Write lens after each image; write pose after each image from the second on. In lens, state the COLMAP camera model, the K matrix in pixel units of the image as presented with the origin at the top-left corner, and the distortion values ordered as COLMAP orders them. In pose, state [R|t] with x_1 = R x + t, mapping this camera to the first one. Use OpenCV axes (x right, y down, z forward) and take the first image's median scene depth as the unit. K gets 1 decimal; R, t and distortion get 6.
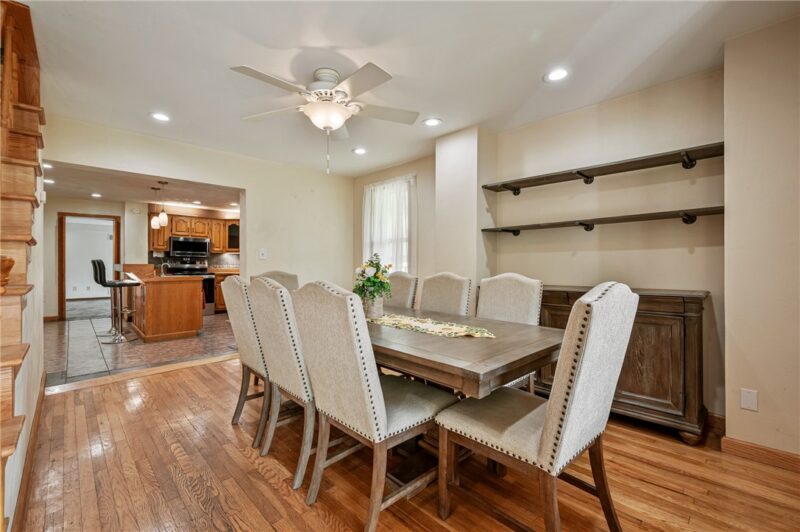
lens RADIAL K [[325.6, 0, 392.9], [0, 325.6, 265.4], [0, 0, 1]] dist [-0.002765, 0.000249]
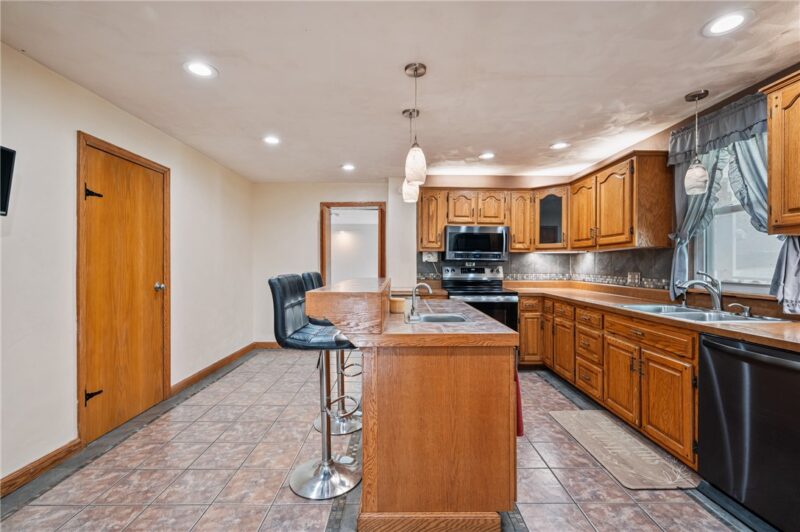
lens RADIAL K [[356.7, 0, 412.6], [0, 356.7, 266.5], [0, 0, 1]] dist [0.002170, 0.000729]
pose [[0.748714, 0.000275, -0.662894, -0.296786], [-0.000672, 1.000000, -0.000345, -0.015681], [0.662893, 0.000704, 0.748714, 0.467760]]
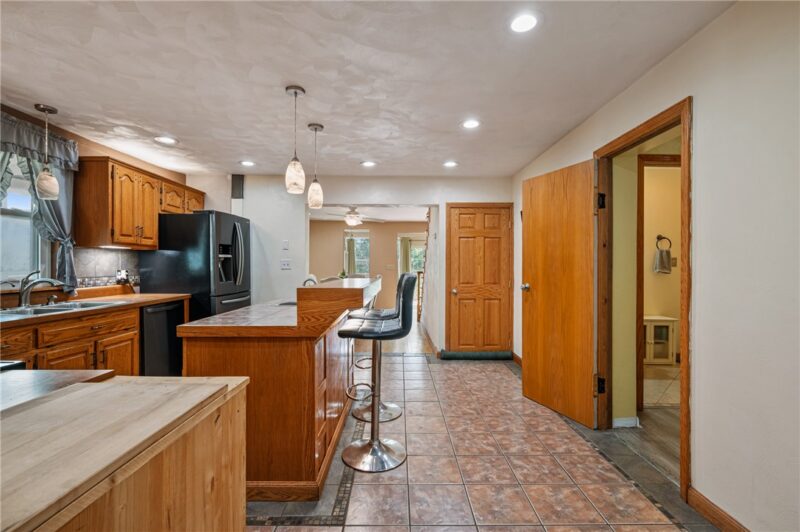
lens RADIAL K [[356.7, 0, 387.0], [0, 356.7, 265.0], [0, 0, 1]] dist [0.002170, 0.000729]
pose [[-0.699708, -0.005060, 0.714411, -0.856896], [0.000423, 0.999972, 0.007497, -0.019636], [-0.714429, 0.005548, -0.699686, 0.930041]]
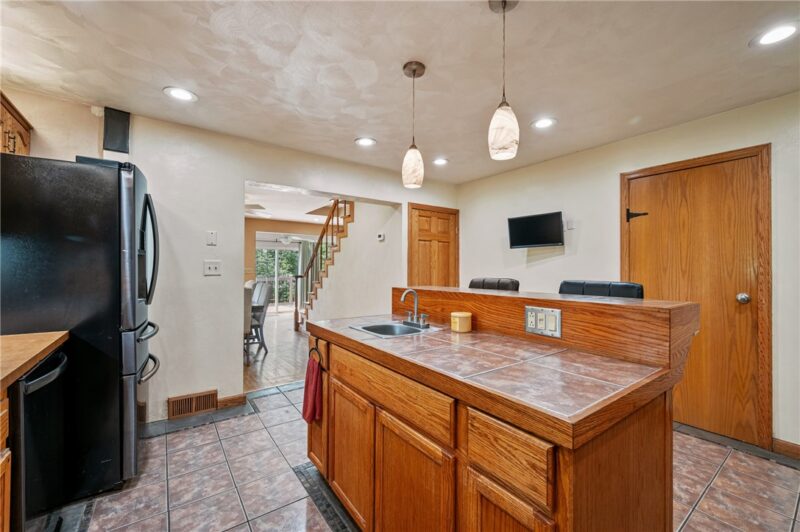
lens RADIAL K [[325.6, 0, 382.8], [0, 325.6, 273.7], [0, 0, 1]] dist [-0.002765, 0.000249]
pose [[-0.985639, -0.012726, 0.168384, -0.513460], [-0.007440, 0.999461, 0.031984, -0.023732], [-0.168701, 0.030272, -0.985202, 0.959751]]
